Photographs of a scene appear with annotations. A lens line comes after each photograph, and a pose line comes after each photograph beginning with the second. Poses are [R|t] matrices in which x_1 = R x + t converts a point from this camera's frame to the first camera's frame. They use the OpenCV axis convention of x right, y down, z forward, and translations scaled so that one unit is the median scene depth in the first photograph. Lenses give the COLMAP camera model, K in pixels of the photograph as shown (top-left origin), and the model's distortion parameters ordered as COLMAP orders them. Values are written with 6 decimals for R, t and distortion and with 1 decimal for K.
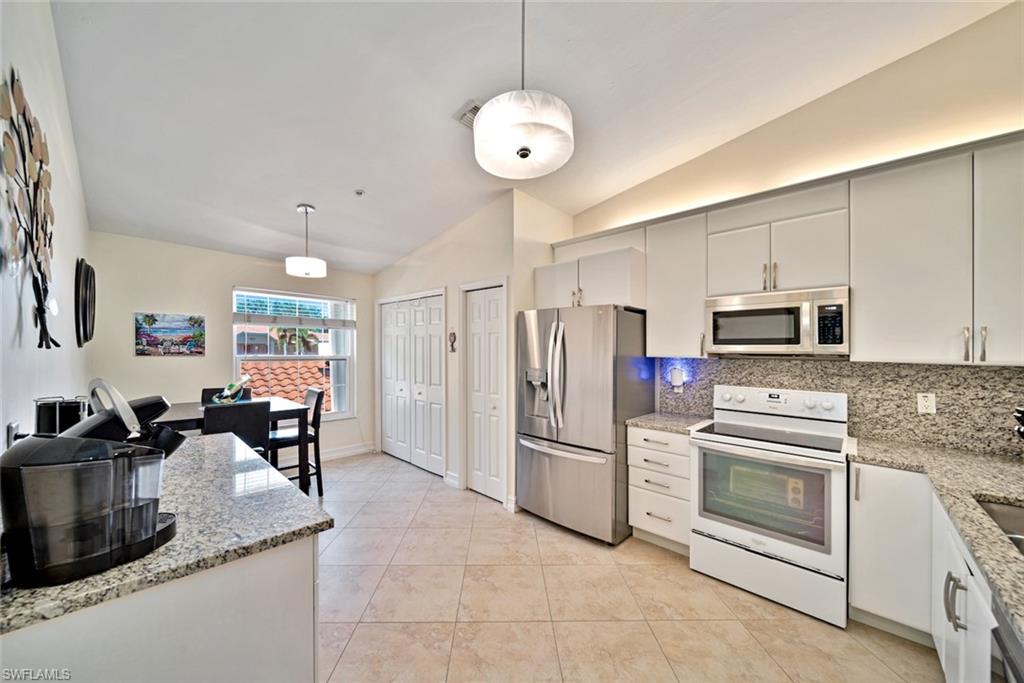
lens RADIAL K [[369.3, 0, 516.0], [0, 369.3, 351.9], [0, 0, 1]] dist [0.000832, -0.001820]
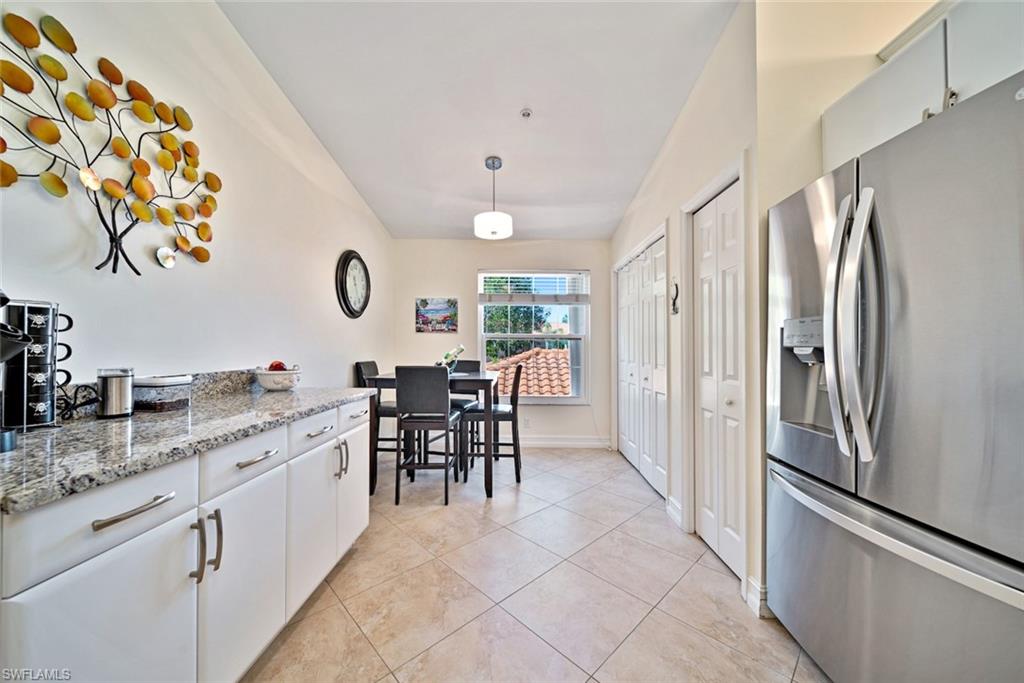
lens RADIAL K [[369.3, 0, 514.5], [0, 369.3, 347.0], [0, 0, 1]] dist [0.000832, -0.001820]
pose [[0.669550, -0.009237, -0.742710, 0.156349], [-0.004628, 0.999851, -0.016608, 0.090512], [0.742753, 0.014557, 0.669407, 0.452826]]
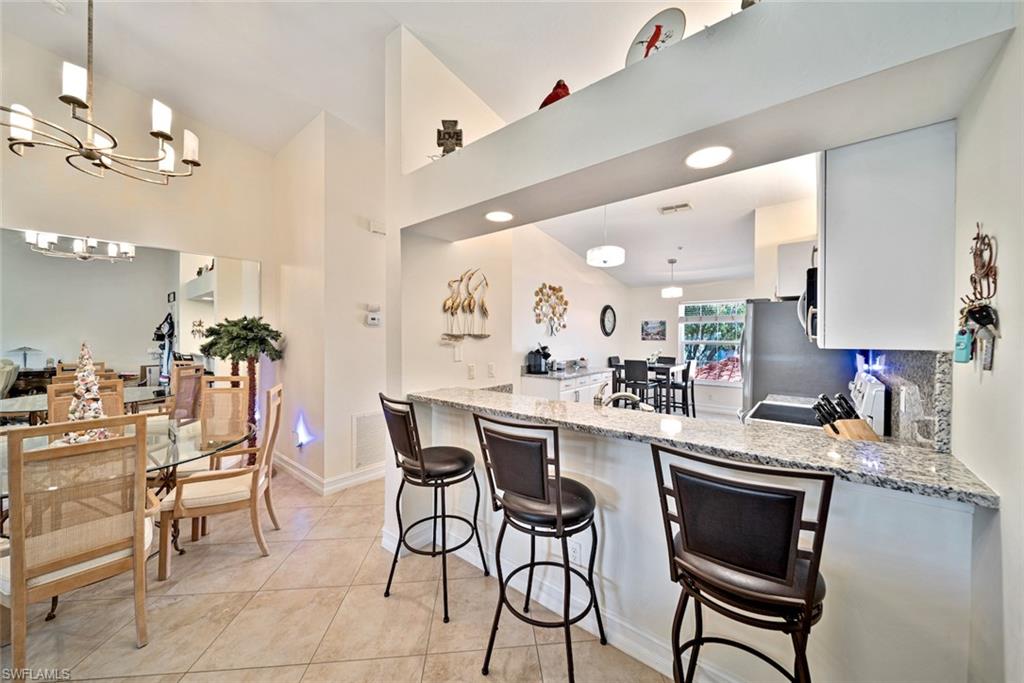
lens RADIAL K [[369.3, 0, 513.0], [0, 369.3, 345.1], [0, 0, 1]] dist [0.000832, -0.001820]
pose [[0.057121, 0.012765, -0.998286, 1.325376], [-0.006835, 0.999900, 0.012395, 0.019520], [0.998344, 0.006116, 0.057203, 0.096714]]
